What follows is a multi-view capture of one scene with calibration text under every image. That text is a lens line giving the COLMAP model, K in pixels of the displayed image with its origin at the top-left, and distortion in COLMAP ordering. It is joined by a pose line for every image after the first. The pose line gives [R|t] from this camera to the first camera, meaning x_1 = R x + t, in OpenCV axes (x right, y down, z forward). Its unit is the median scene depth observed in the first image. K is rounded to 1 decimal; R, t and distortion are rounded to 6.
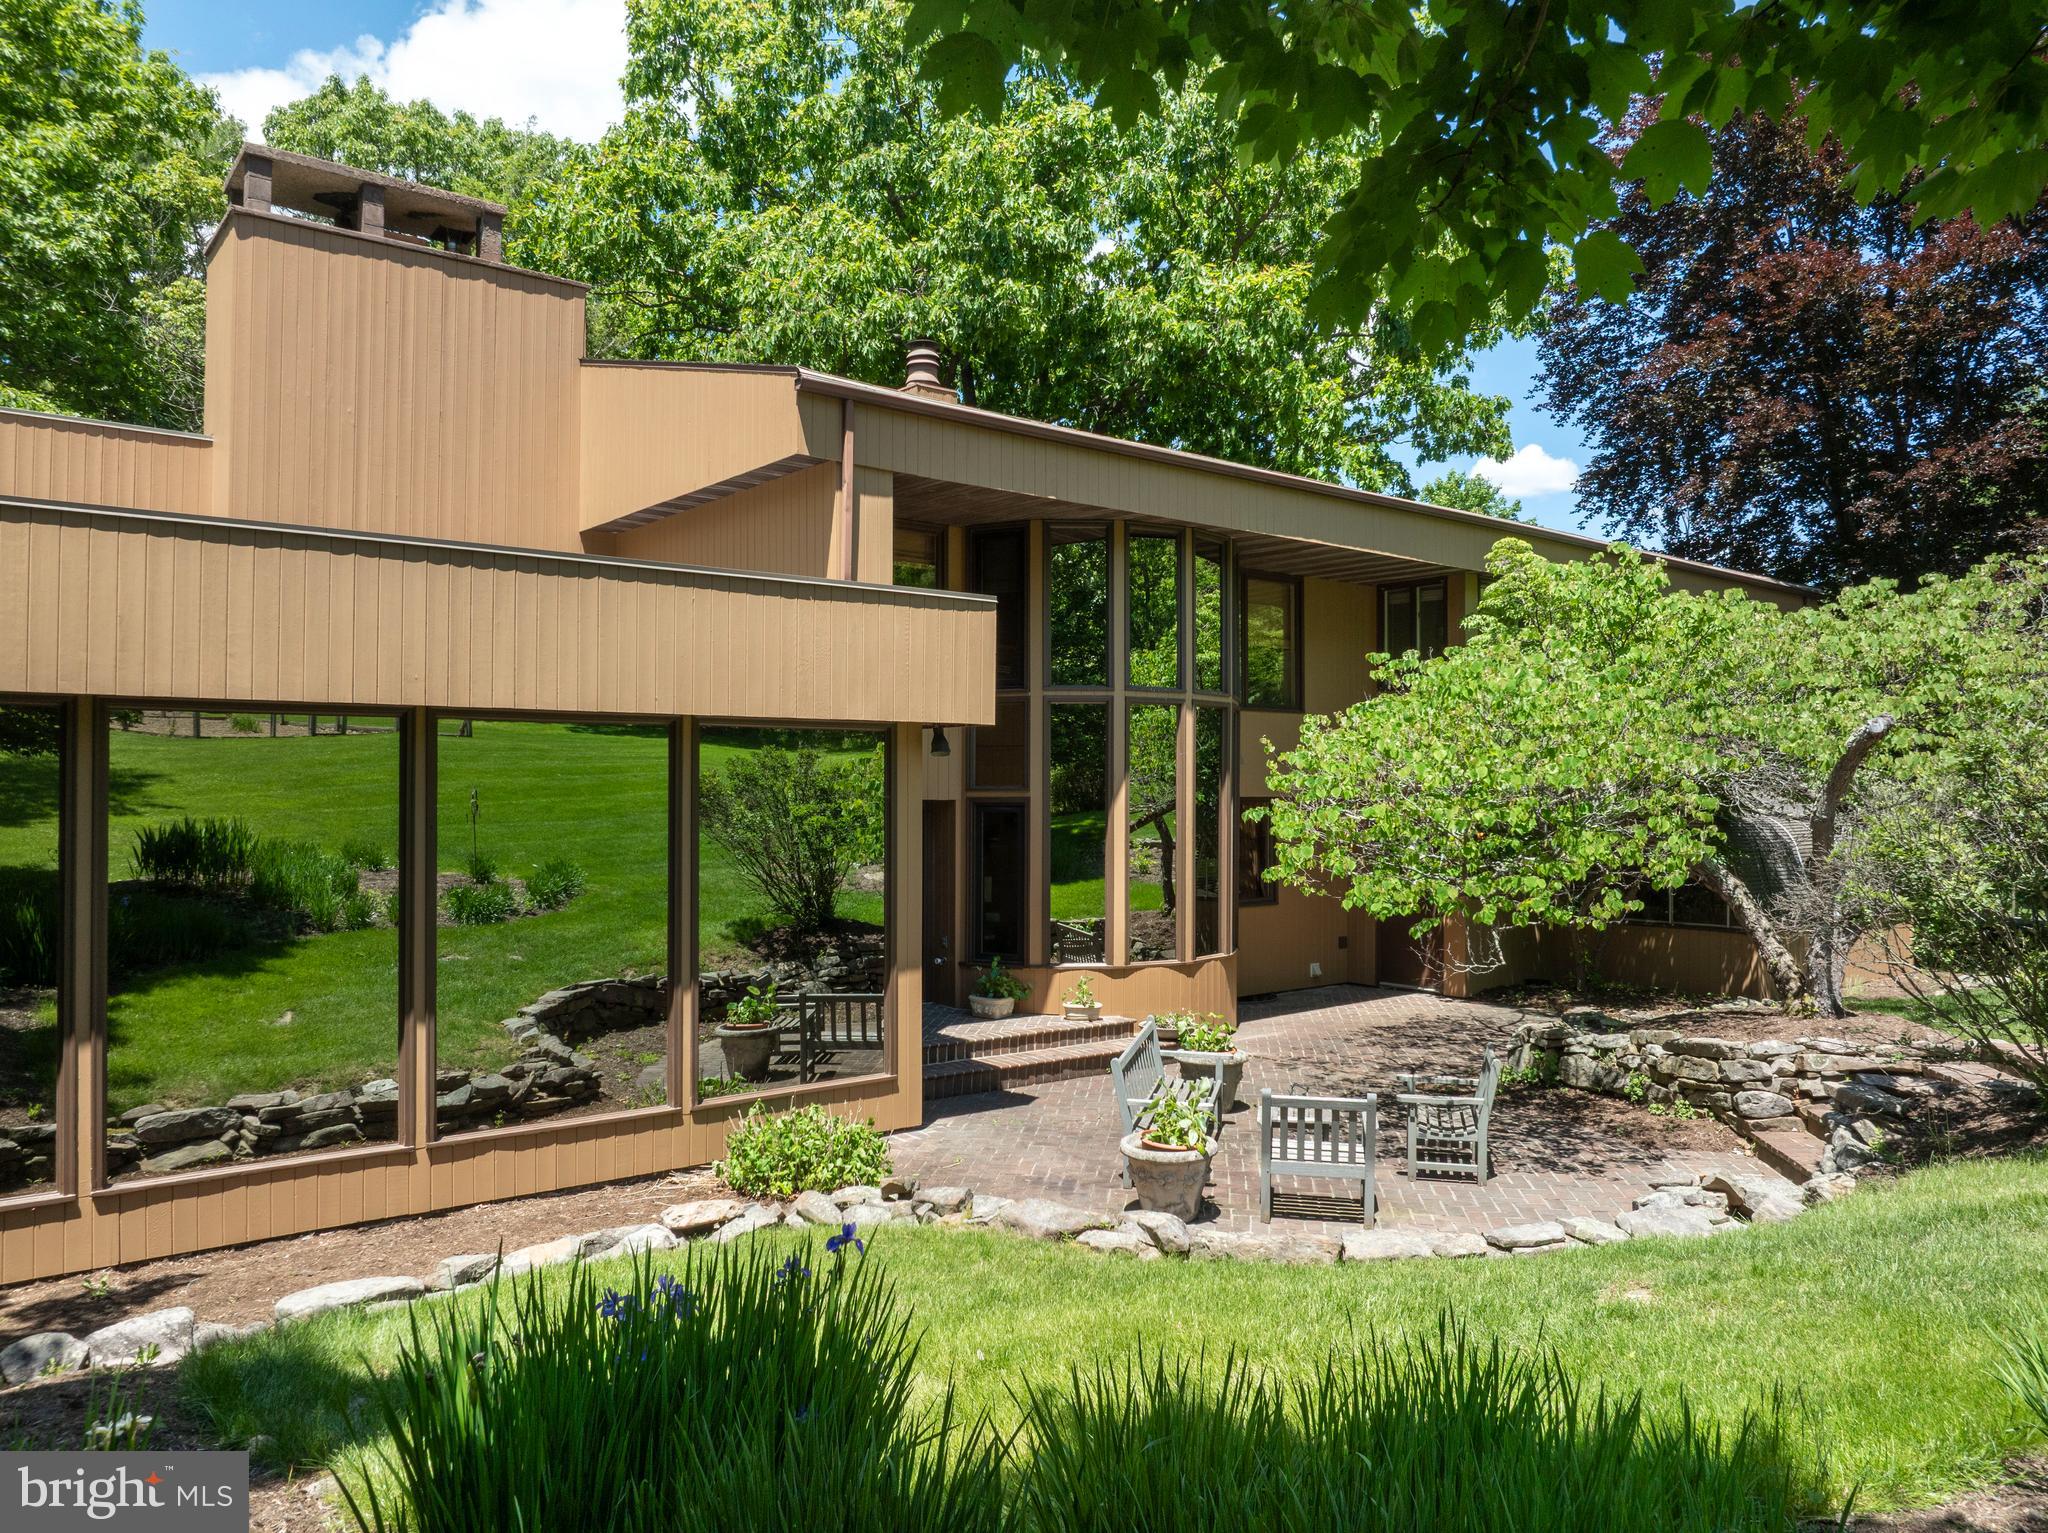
lens RADIAL K [[1440.1, 0, 1026.4], [0, 1440.1, 754.8], [0, 0, 1]] dist [-0.037367, -0.000487]
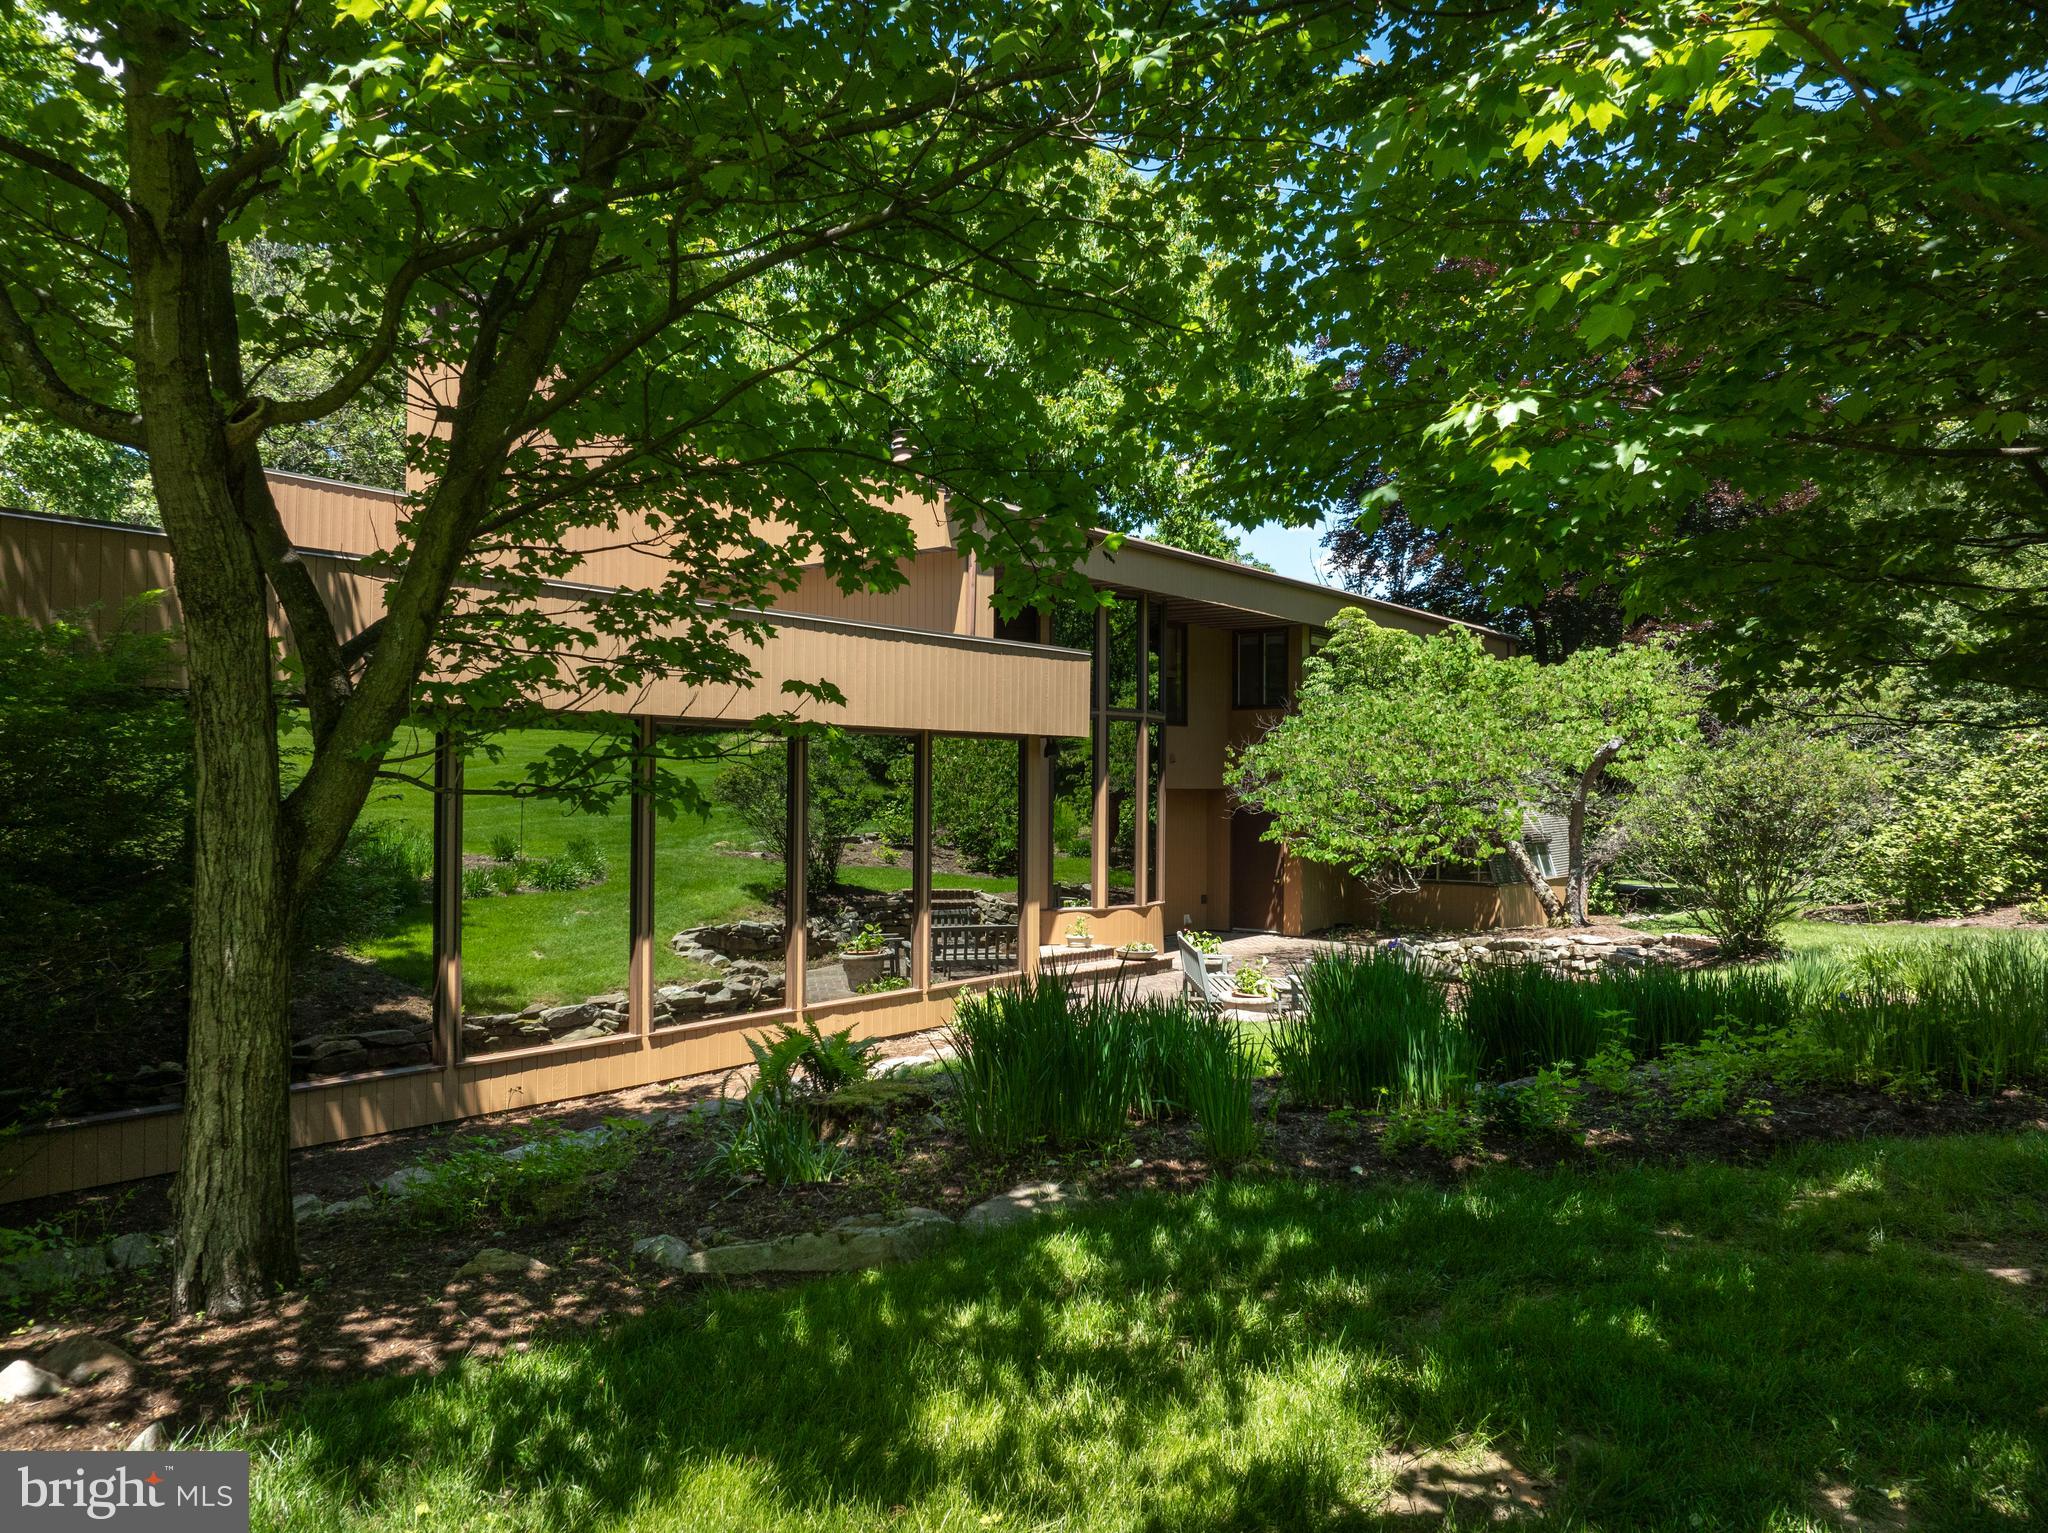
lens RADIAL K [[1401.7, 0, 1024.0], [0, 1401.7, 766.5], [0, 0, 1]] dist [-0.034497, -0.002380]
pose [[0.975340, 0.007662, 0.220573, -0.371455], [-0.009528, 0.999927, 0.007400, -0.000498], [-0.220500, -0.009319, 0.975342, -0.367688]]
